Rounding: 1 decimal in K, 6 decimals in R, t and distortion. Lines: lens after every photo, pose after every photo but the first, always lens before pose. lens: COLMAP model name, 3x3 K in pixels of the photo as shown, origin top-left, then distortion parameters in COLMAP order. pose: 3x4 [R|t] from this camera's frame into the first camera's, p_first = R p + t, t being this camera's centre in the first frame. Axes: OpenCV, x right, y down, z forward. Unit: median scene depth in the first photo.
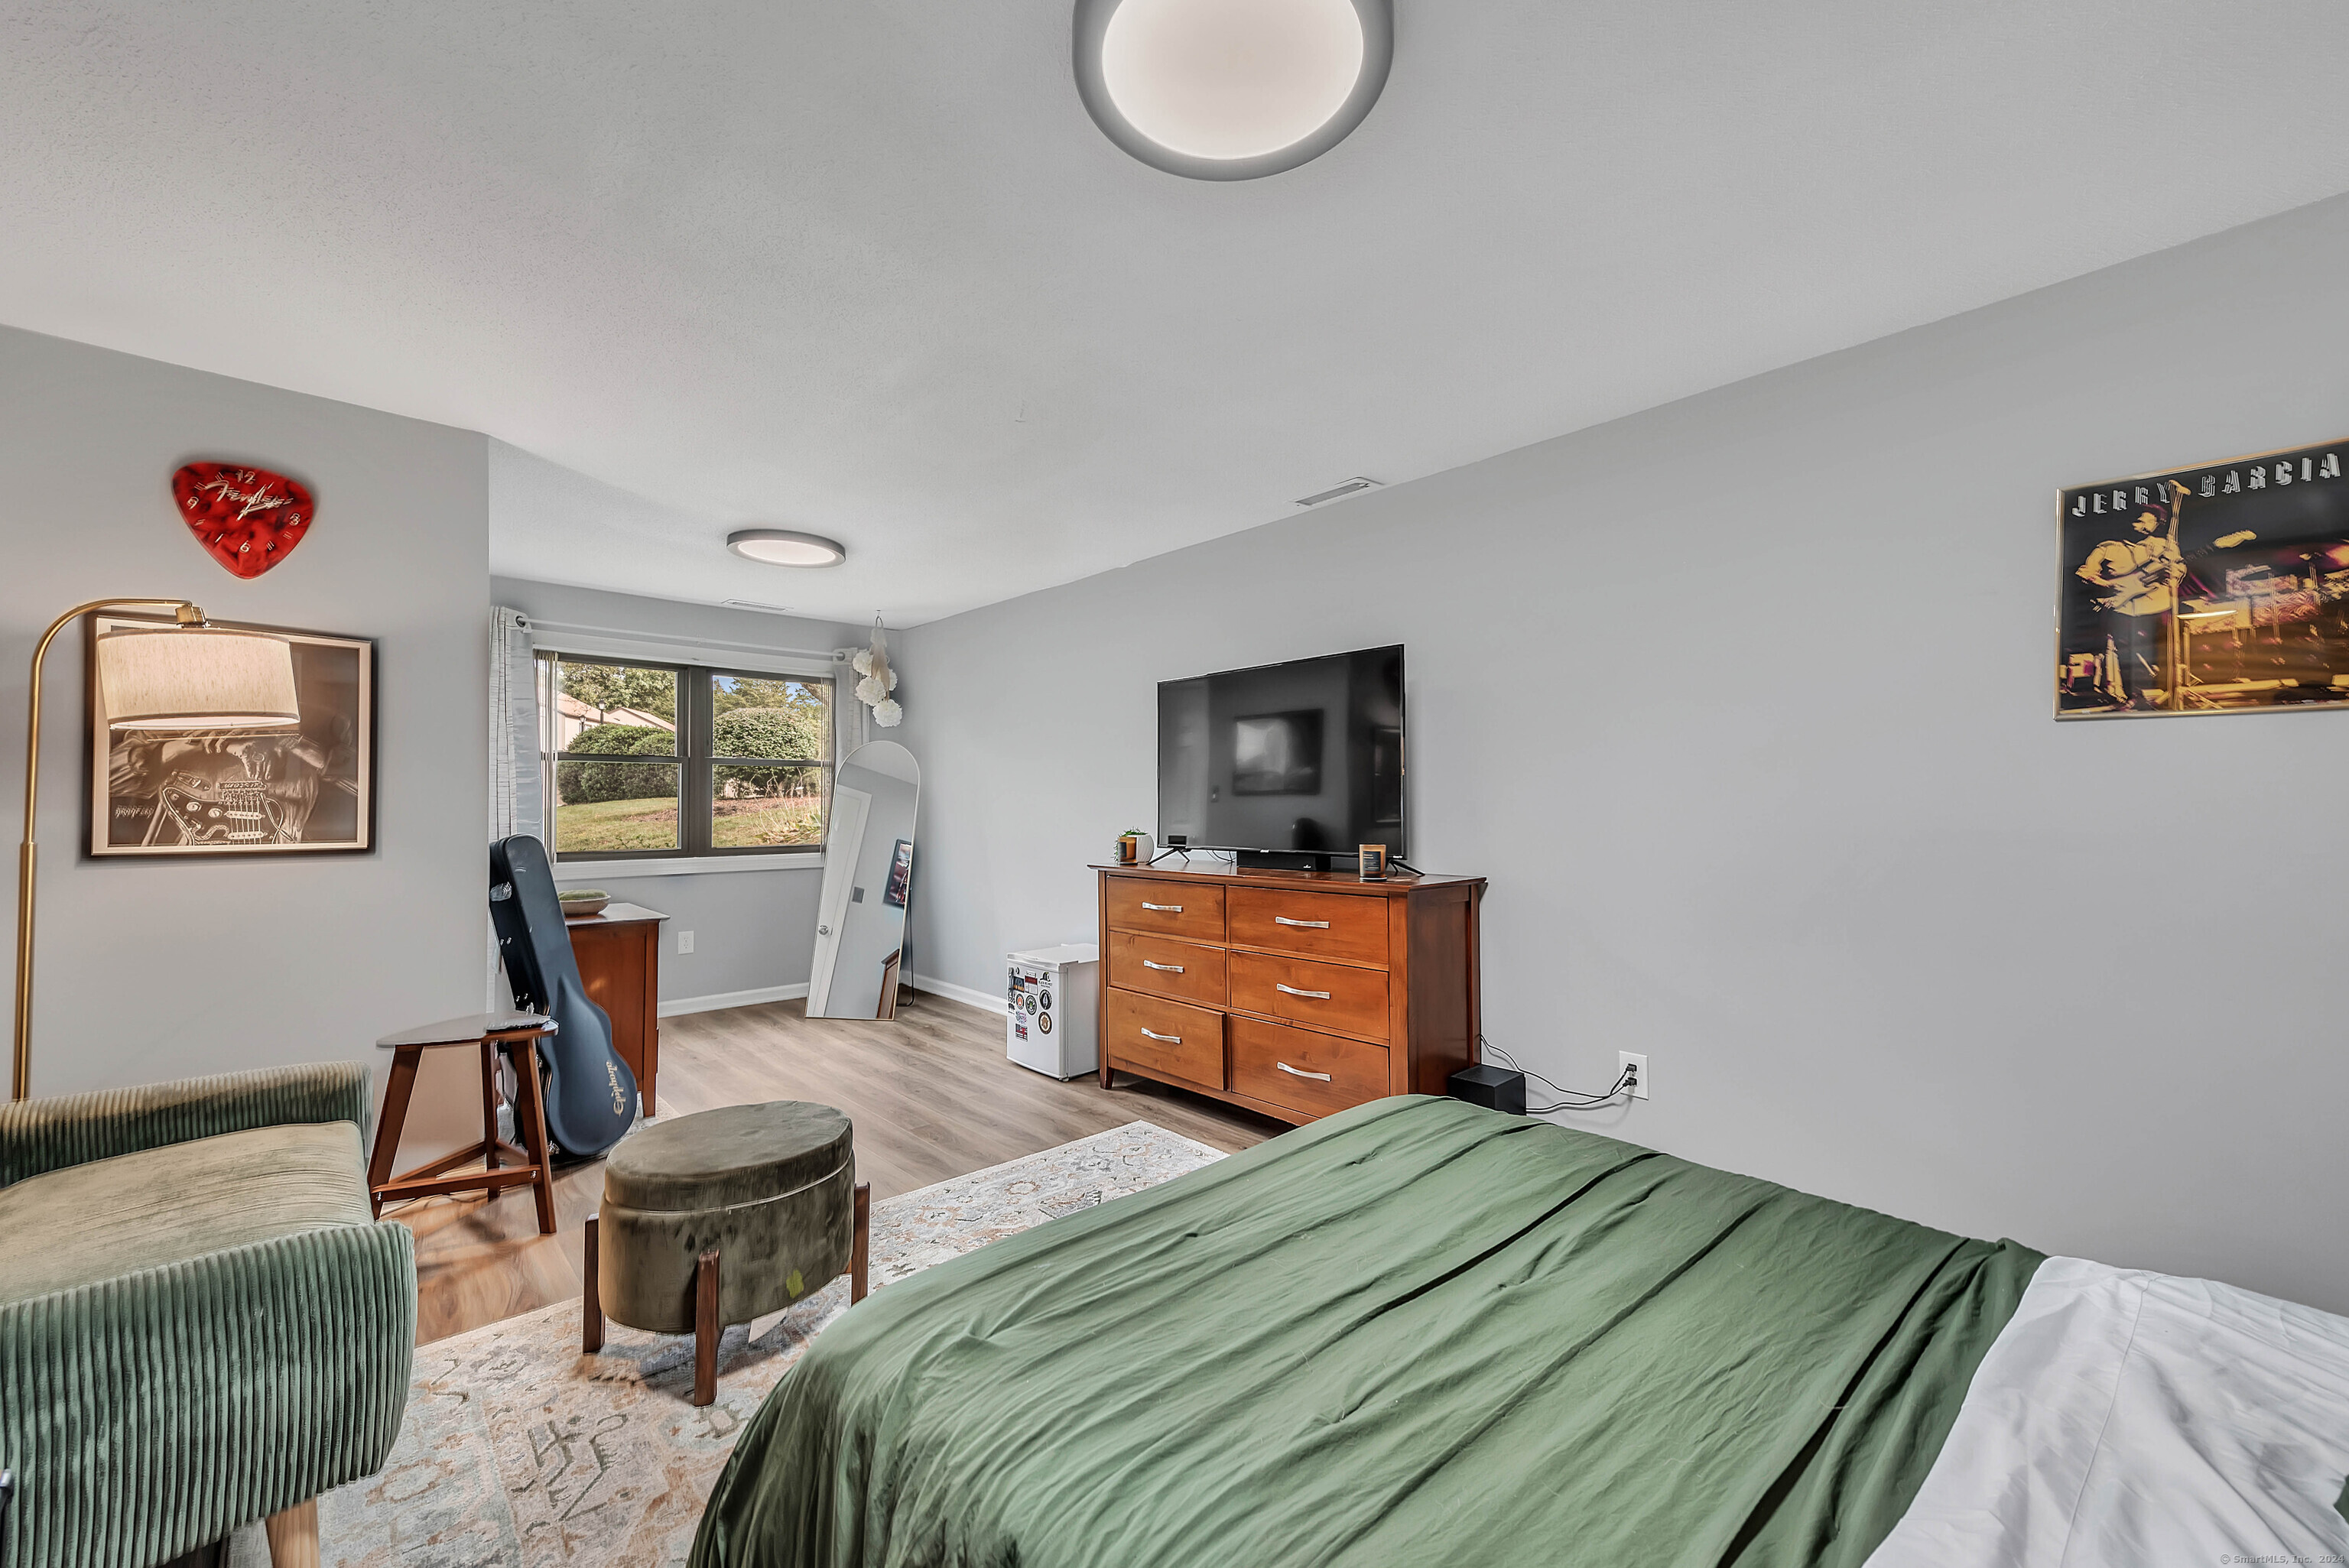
lens RADIAL K [[928.2, 0, 1187.3], [0, 928.2, 786.4], [0, 0, 1]] dist [0.025317, -0.000345]
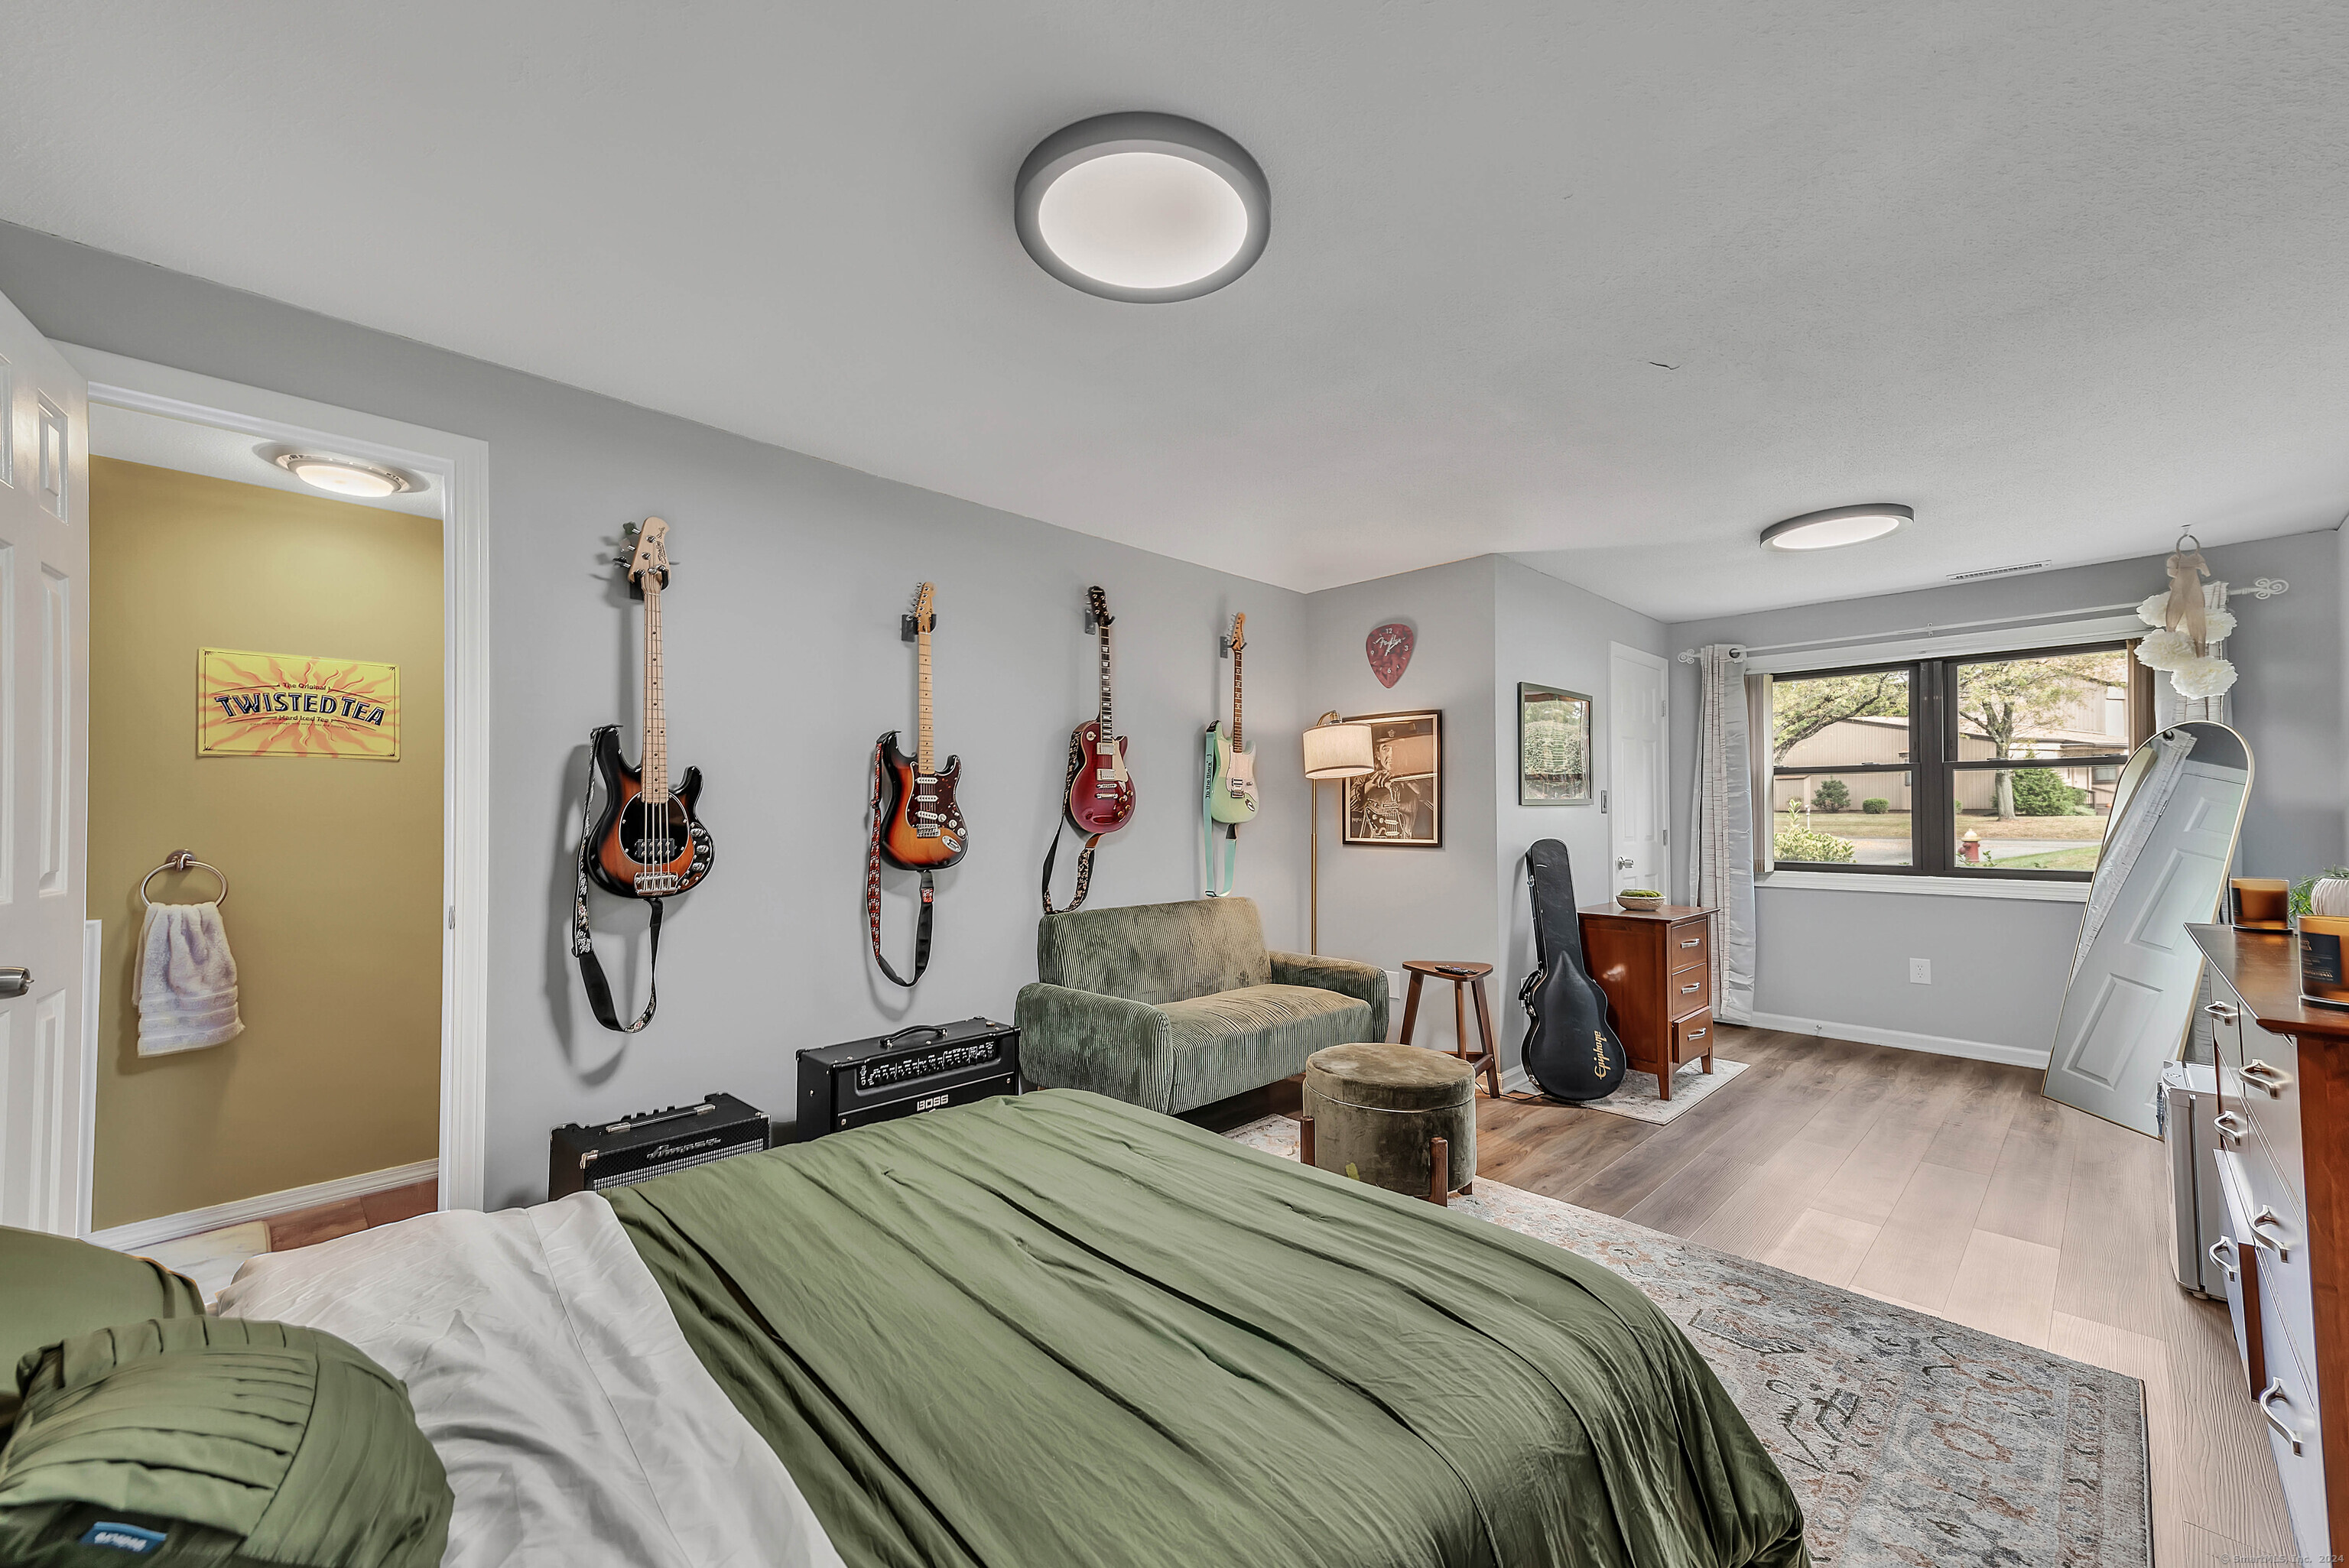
lens RADIAL K [[928.2, 0, 1187.3], [0, 928.2, 786.4], [0, 0, 1]] dist [0.025317, -0.000345]
pose [[0.034483, -0.030954, -0.998926, 0.719705], [0.020118, 0.999339, -0.030272, 0.008481], [0.999203, -0.019053, 0.035083, 0.563780]]
